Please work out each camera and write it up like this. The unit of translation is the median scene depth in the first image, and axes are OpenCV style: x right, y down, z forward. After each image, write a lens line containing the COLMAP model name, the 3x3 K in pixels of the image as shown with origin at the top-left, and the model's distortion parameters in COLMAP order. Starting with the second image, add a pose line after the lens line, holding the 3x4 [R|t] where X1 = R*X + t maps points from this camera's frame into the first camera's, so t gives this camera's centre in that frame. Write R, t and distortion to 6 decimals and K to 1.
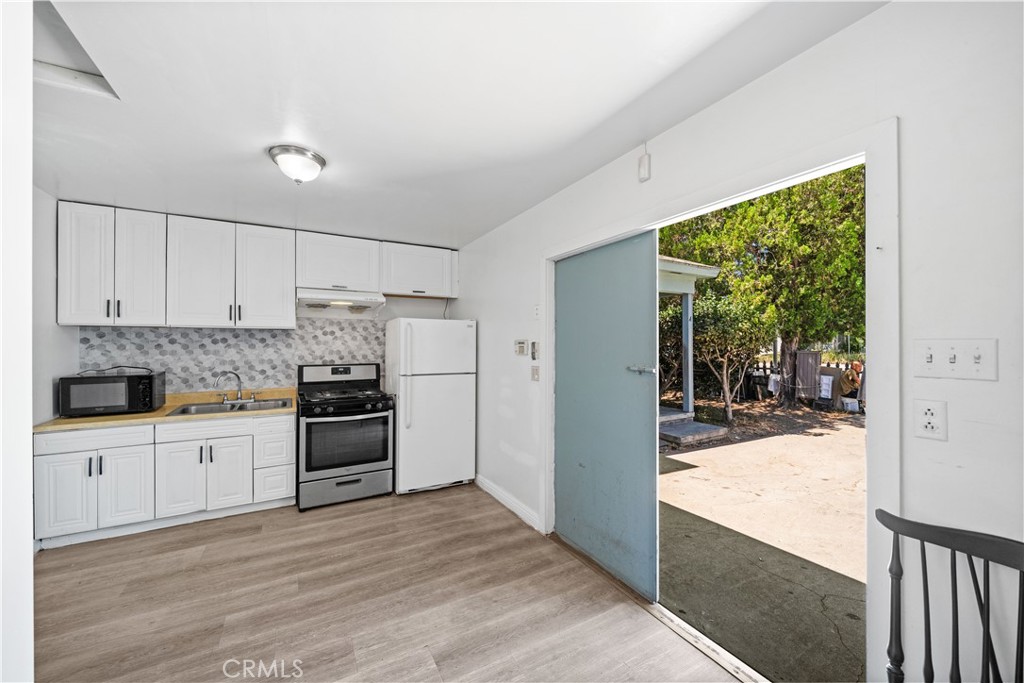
lens RADIAL K [[382.1, 0, 511.5], [0, 382.1, 340.7], [0, 0, 1]] dist [0.000697, -0.000003]
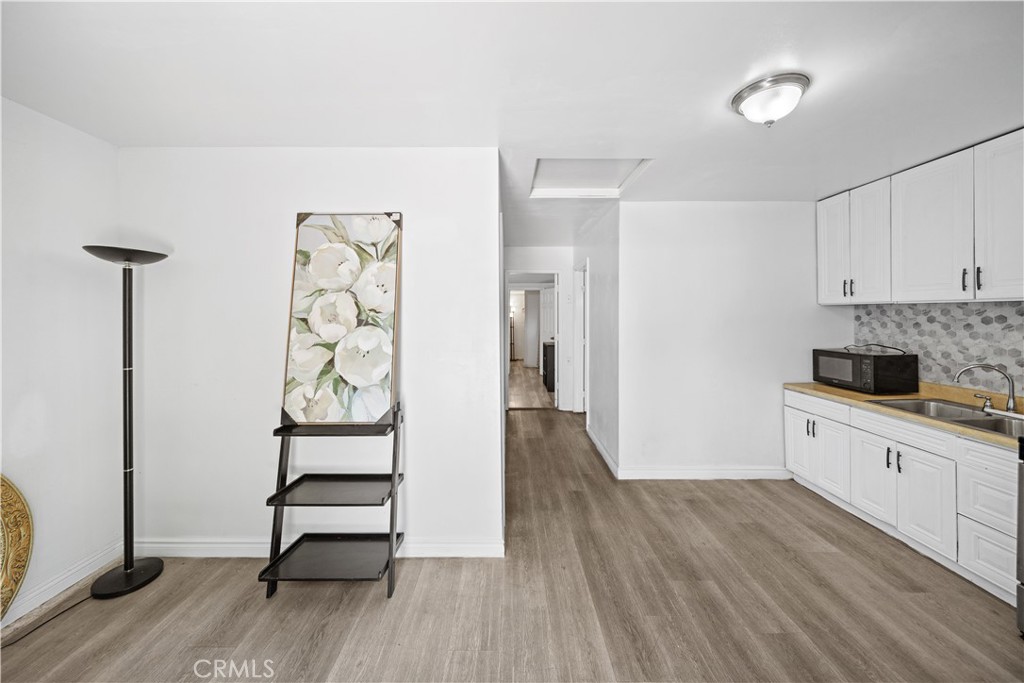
lens RADIAL K [[351.2, 0, 500.9], [0, 351.2, 312.0], [0, 0, 1]] dist [-0.001505, -0.000056]
pose [[-0.476772, -0.006959, -0.879000, 0.245553], [-0.000593, 0.999971, -0.007595, -0.009186], [0.879027, -0.003100, -0.476762, 0.595269]]
